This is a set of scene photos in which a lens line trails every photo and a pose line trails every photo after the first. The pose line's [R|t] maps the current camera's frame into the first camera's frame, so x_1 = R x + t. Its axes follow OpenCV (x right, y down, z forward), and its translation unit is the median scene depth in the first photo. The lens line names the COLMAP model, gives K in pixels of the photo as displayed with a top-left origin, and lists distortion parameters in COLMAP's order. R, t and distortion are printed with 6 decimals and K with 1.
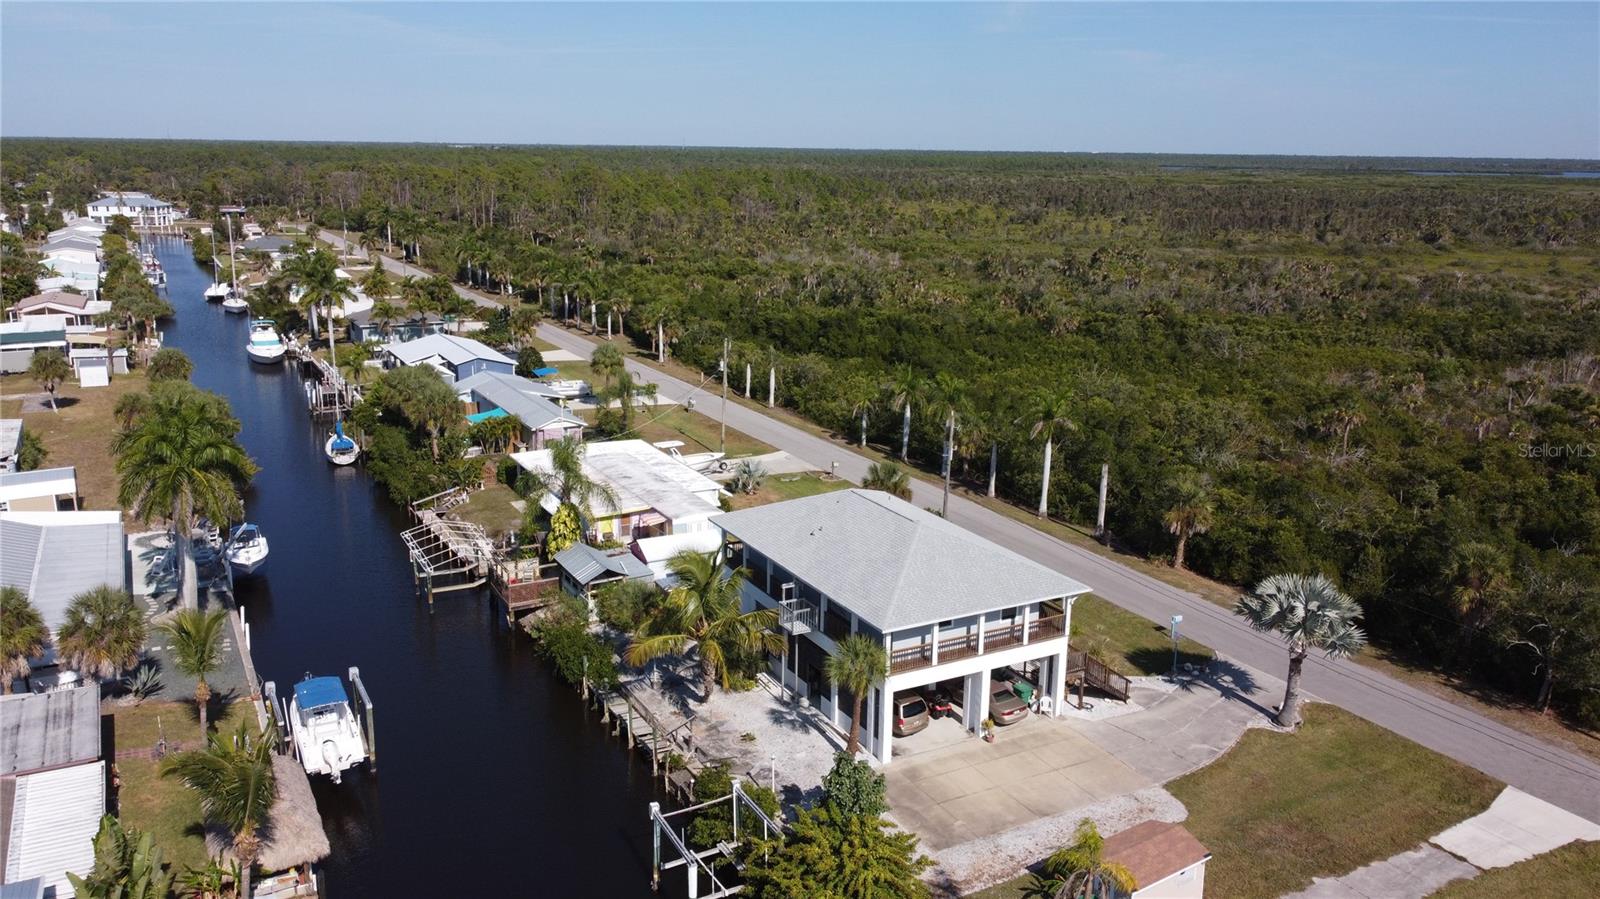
lens RADIAL K [[1207.3, 0, 795.6], [0, 1207.3, 444.0], [0, 0, 1]] dist [0.006390, -0.007875]
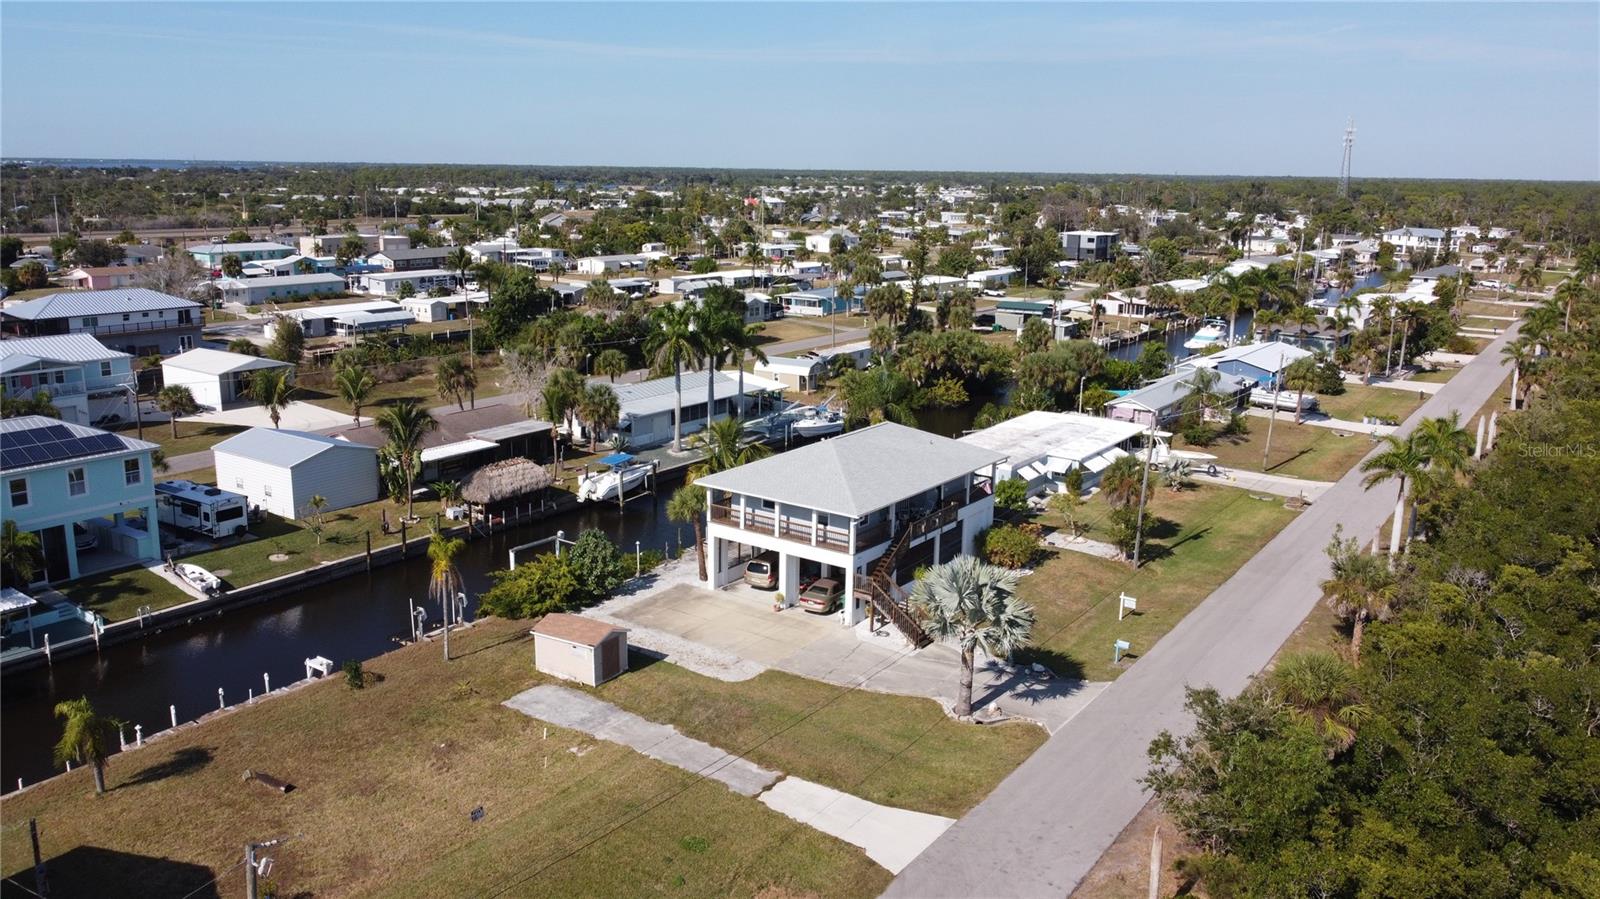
lens RADIAL K [[1207.3, 0, 795.6], [0, 1207.3, 444.0], [0, 0, 1]] dist [0.006390, -0.007875]
pose [[0.434866, 0.195730, -0.878966, 1.309780], [-0.226680, 0.968454, 0.103508, -0.054258], [0.871498, 0.154232, 0.465515, 0.451065]]
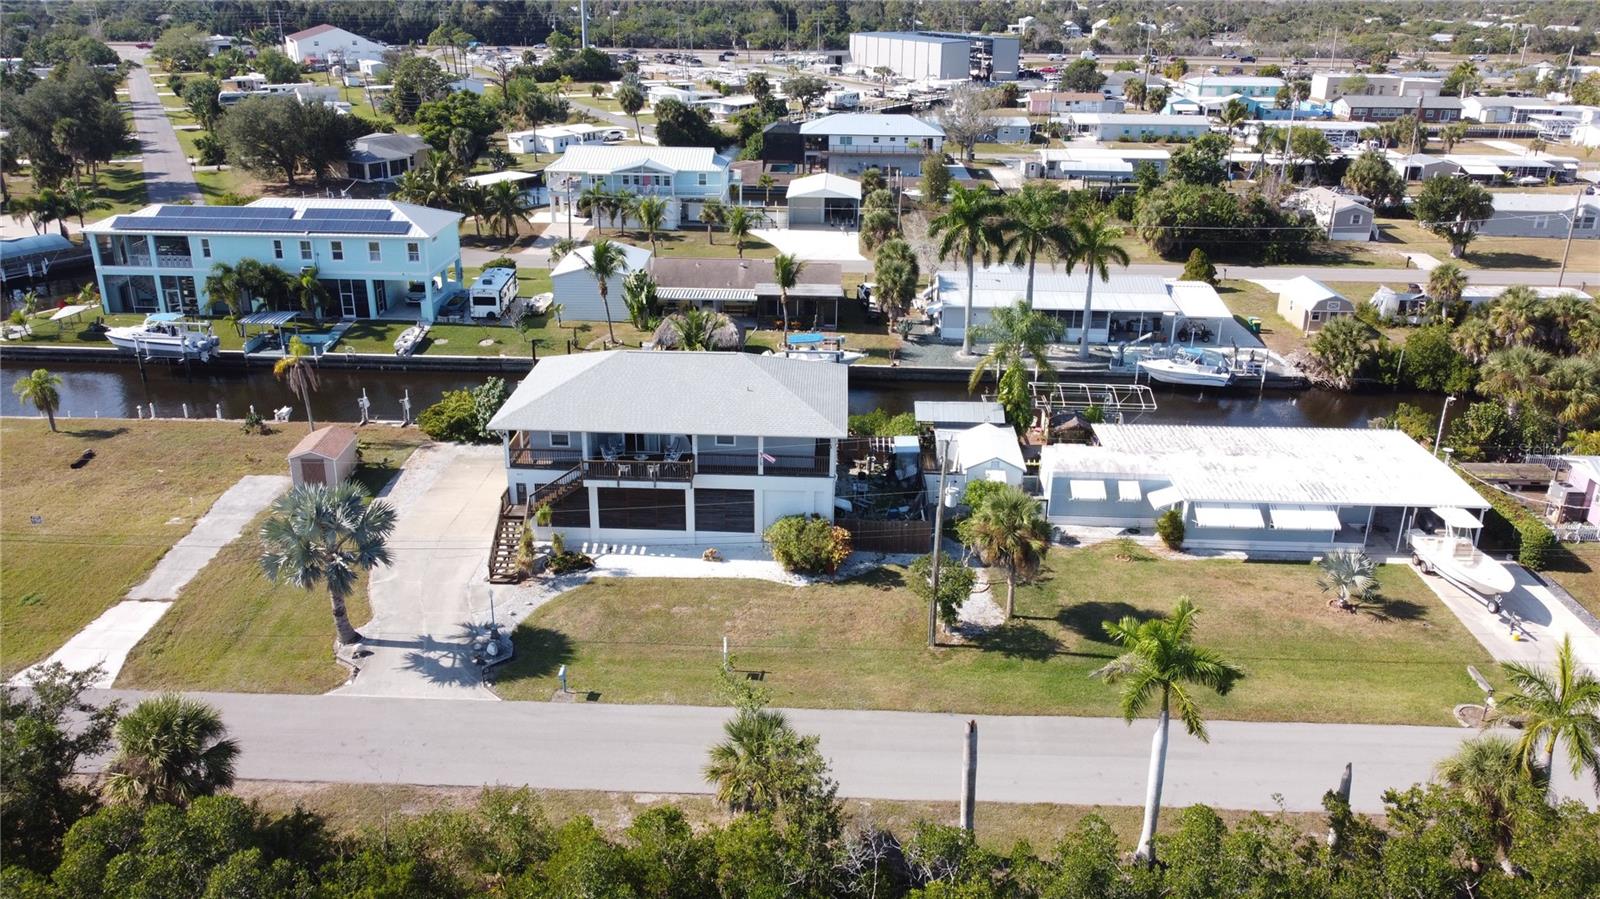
lens RADIAL K [[1207.3, 0, 795.6], [0, 1207.3, 444.0], [0, 0, 1]] dist [0.006390, -0.007875]
pose [[-0.511912, 0.299599, -0.805101, 1.054904], [-0.223419, 0.858526, 0.461538, -0.457222], [0.829476, 0.416142, -0.372554, 1.776865]]
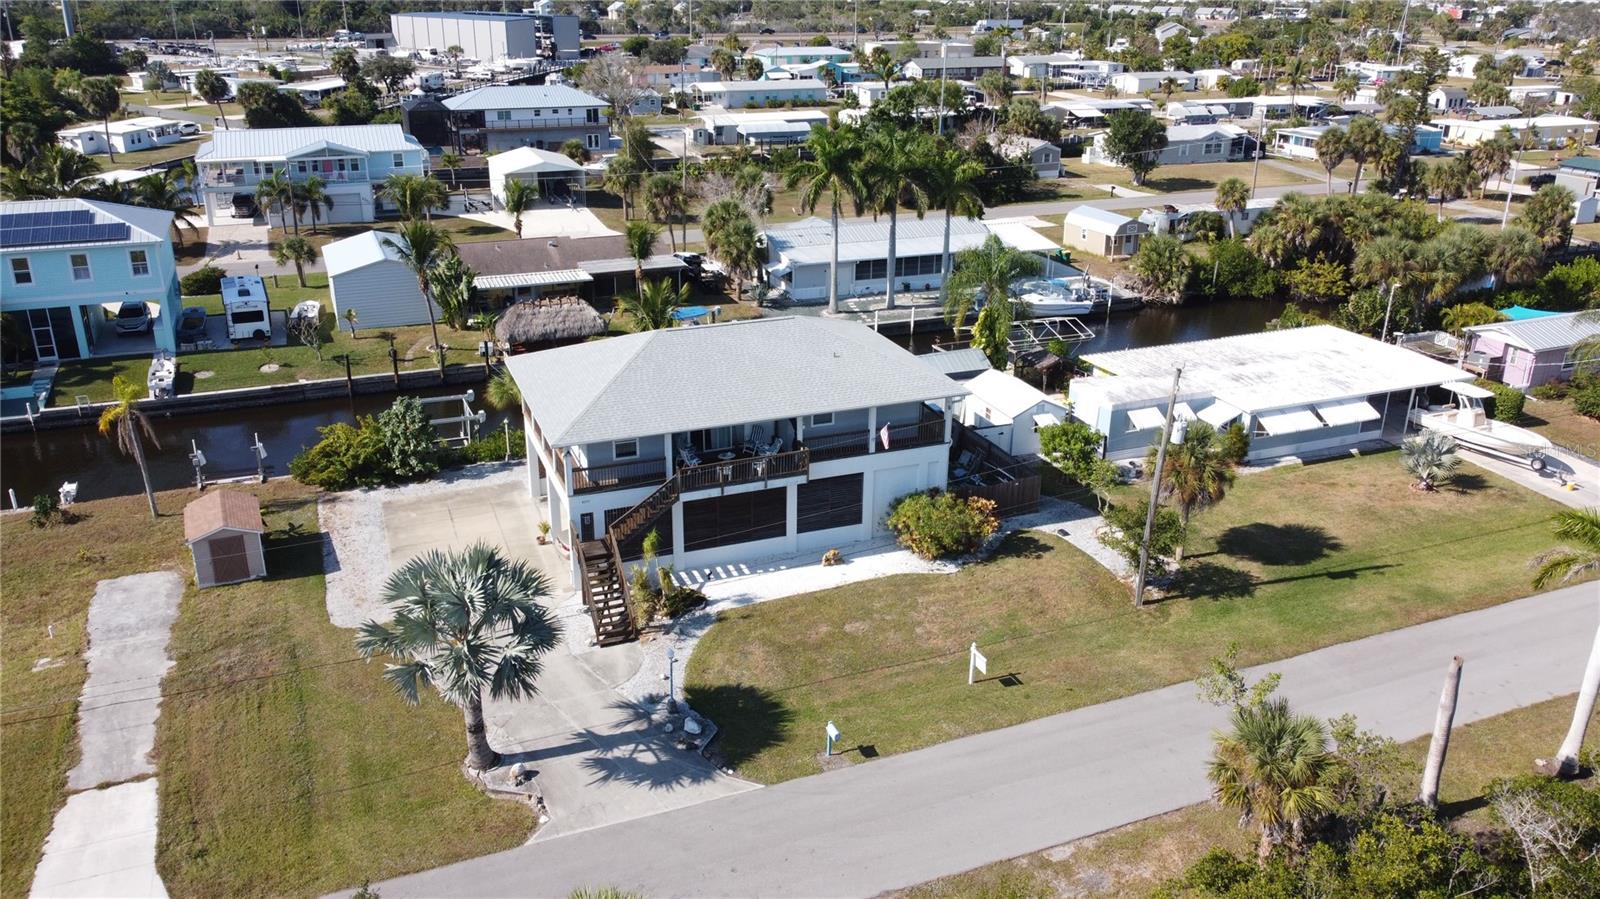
lens RADIAL K [[1207.3, 0, 795.6], [0, 1207.3, 444.0], [0, 0, 1]] dist [0.006390, -0.007875]
pose [[-0.118861, 0.354273, -0.927557, 1.058376], [-0.248645, 0.893794, 0.373240, -0.241387], [0.961274, 0.274997, -0.018149, 1.277663]]
